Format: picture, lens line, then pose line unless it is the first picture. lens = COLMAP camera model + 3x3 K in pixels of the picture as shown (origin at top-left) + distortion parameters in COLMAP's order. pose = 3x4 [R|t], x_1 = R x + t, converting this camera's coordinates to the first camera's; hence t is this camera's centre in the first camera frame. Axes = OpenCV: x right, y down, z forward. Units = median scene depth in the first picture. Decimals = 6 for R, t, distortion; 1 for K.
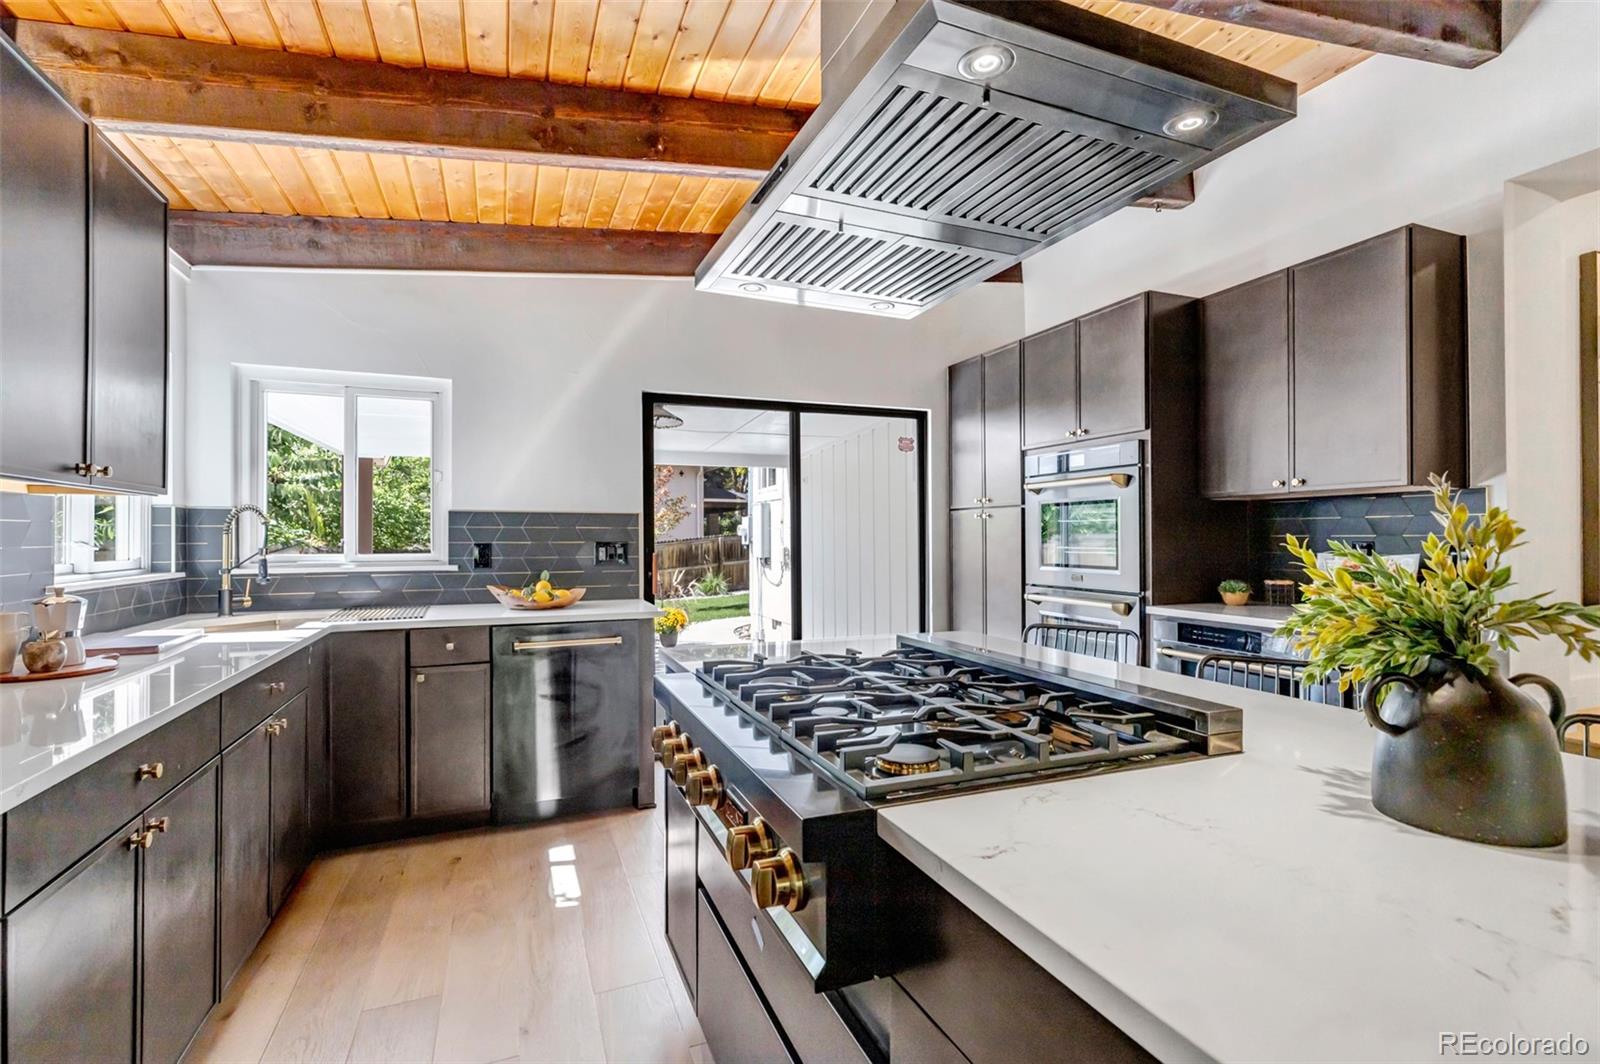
lens RADIAL K [[736.0, 0, 804.7], [0, 736.0, 530.7], [0, 0, 1]] dist [0.002520, 0.000204]
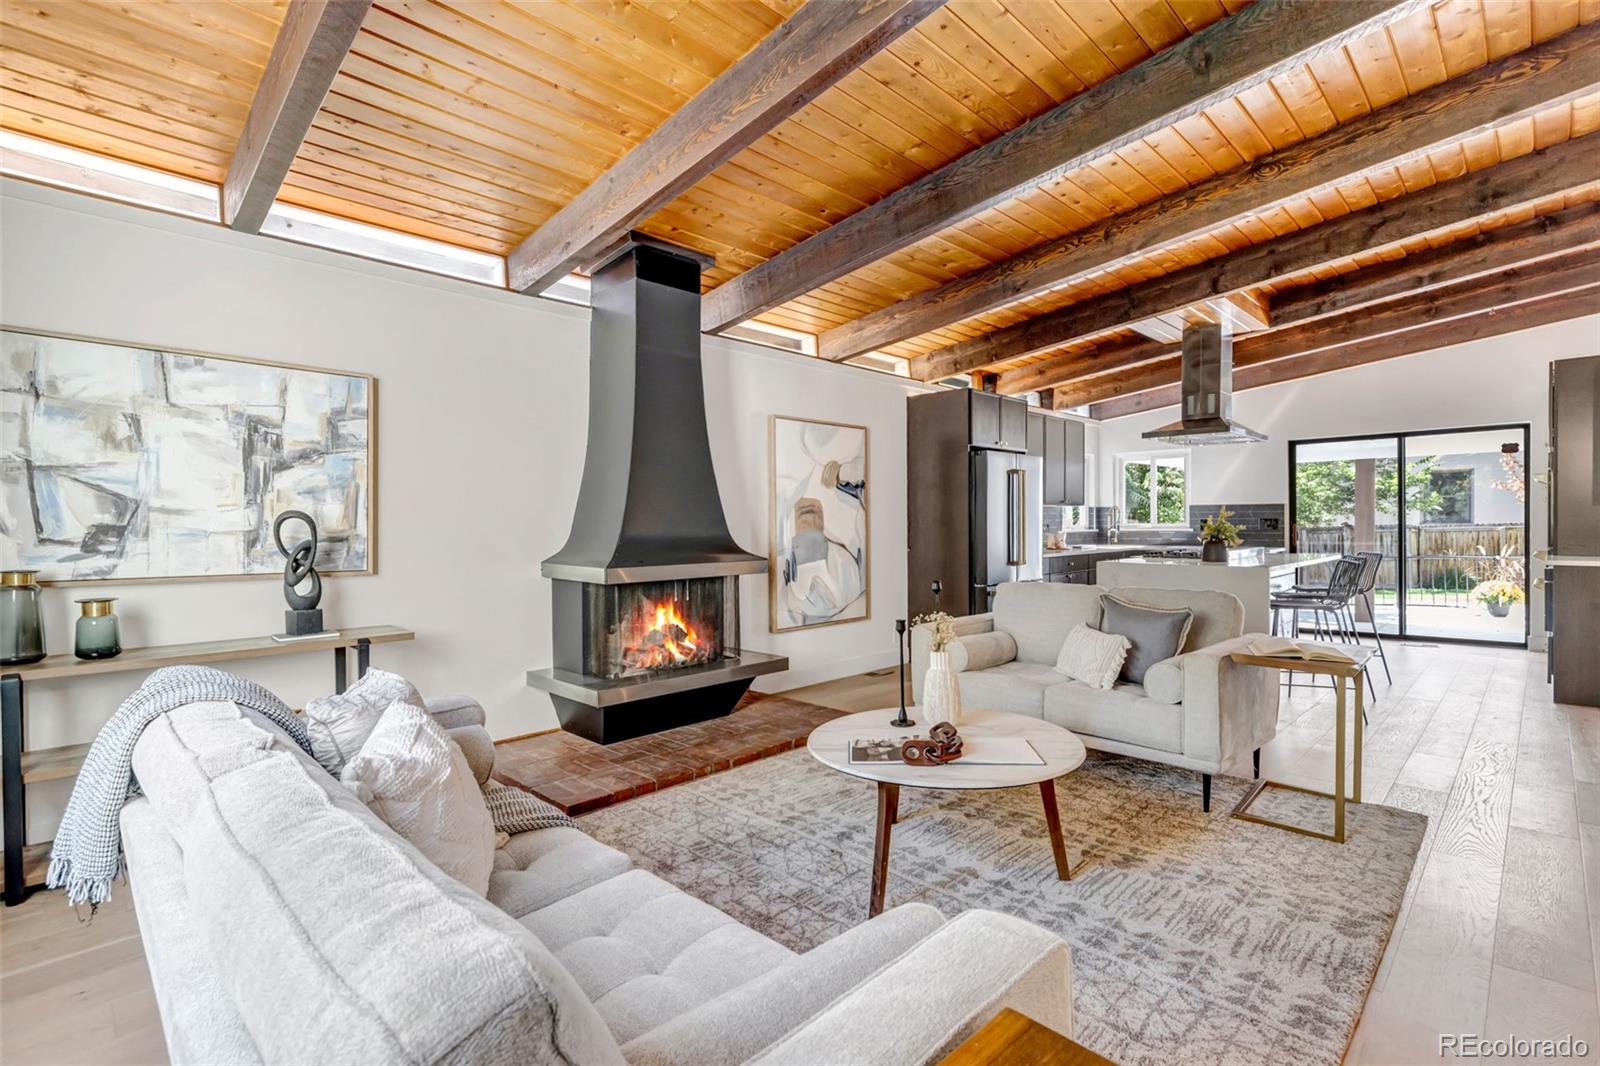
lens RADIAL K [[752.4, 0, 796.4], [0, 752.4, 532.4], [0, 0, 1]] dist [0.005844, -0.000301]
pose [[0.388355, 0.011631, -0.921437, 1.270864], [0.014453, 0.999720, 0.018710, -0.004257], [0.921397, -0.020584, 0.388078, -1.107210]]
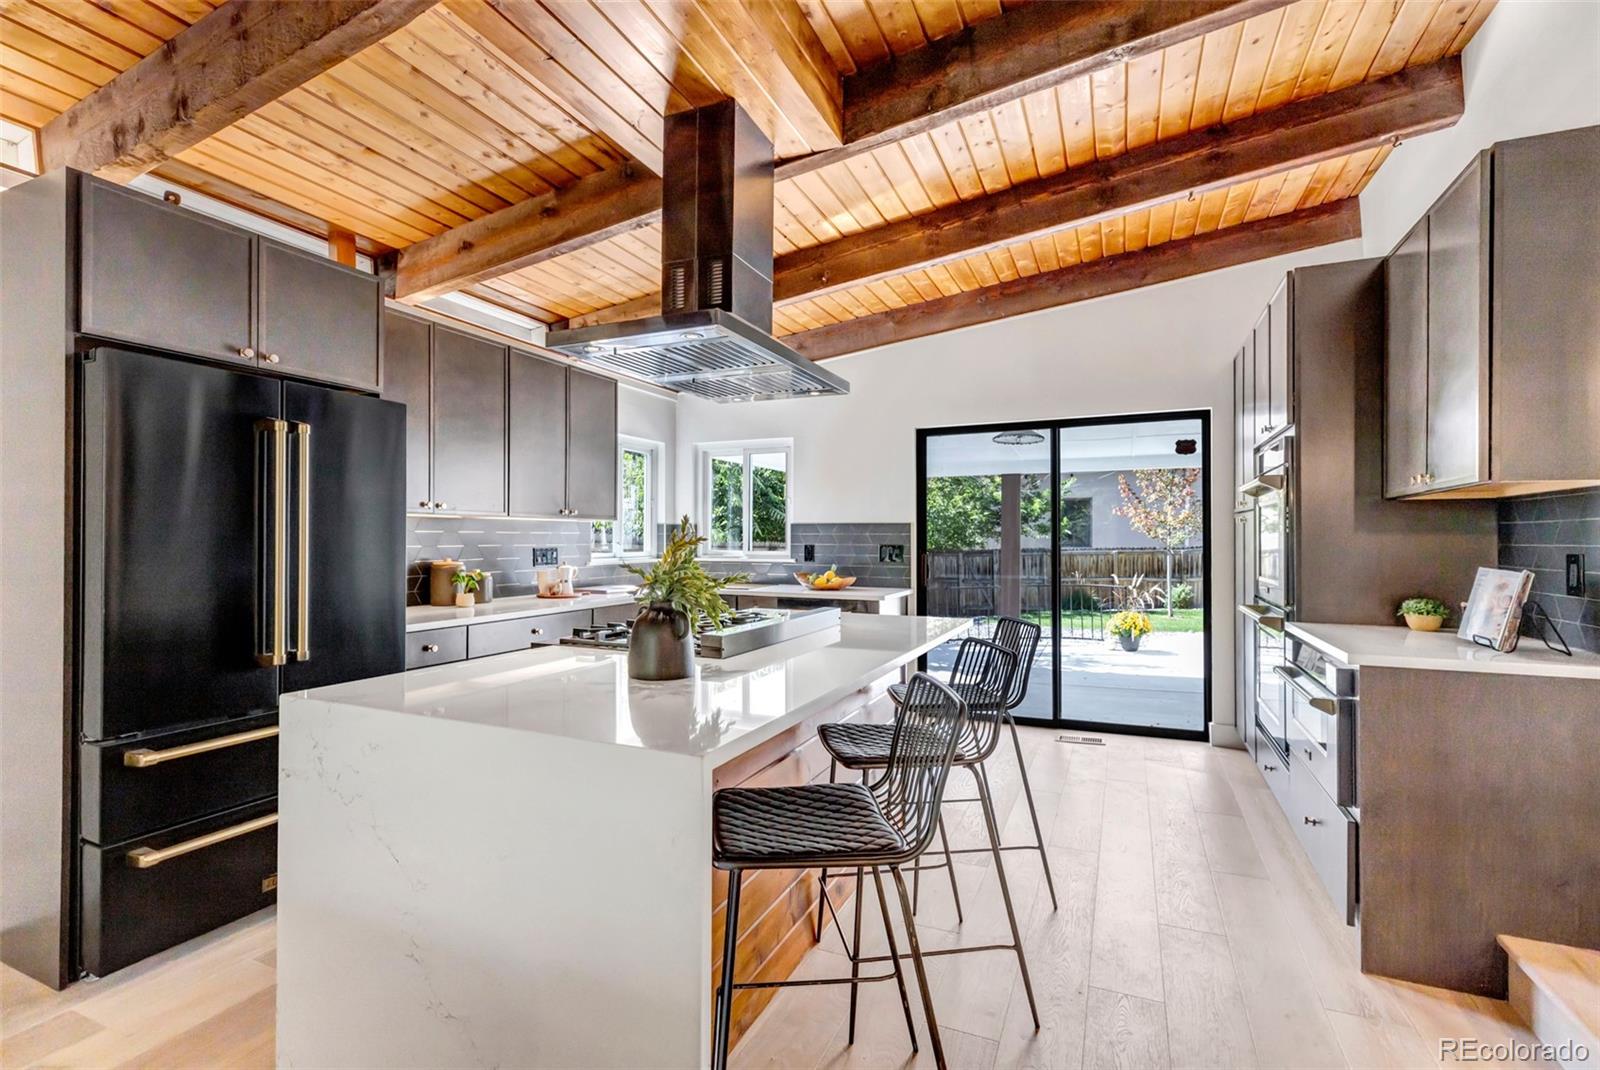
lens RADIAL K [[733.8, 0, 800.0], [0, 733.8, 535.0], [0, 0, 1]] dist [0.003335, 0.000384]
pose [[0.692486, -0.000426, -0.721431, 0.652468], [0.002140, 0.999997, 0.001464, -0.005415], [0.721428, -0.002558, 0.692485, -0.046439]]
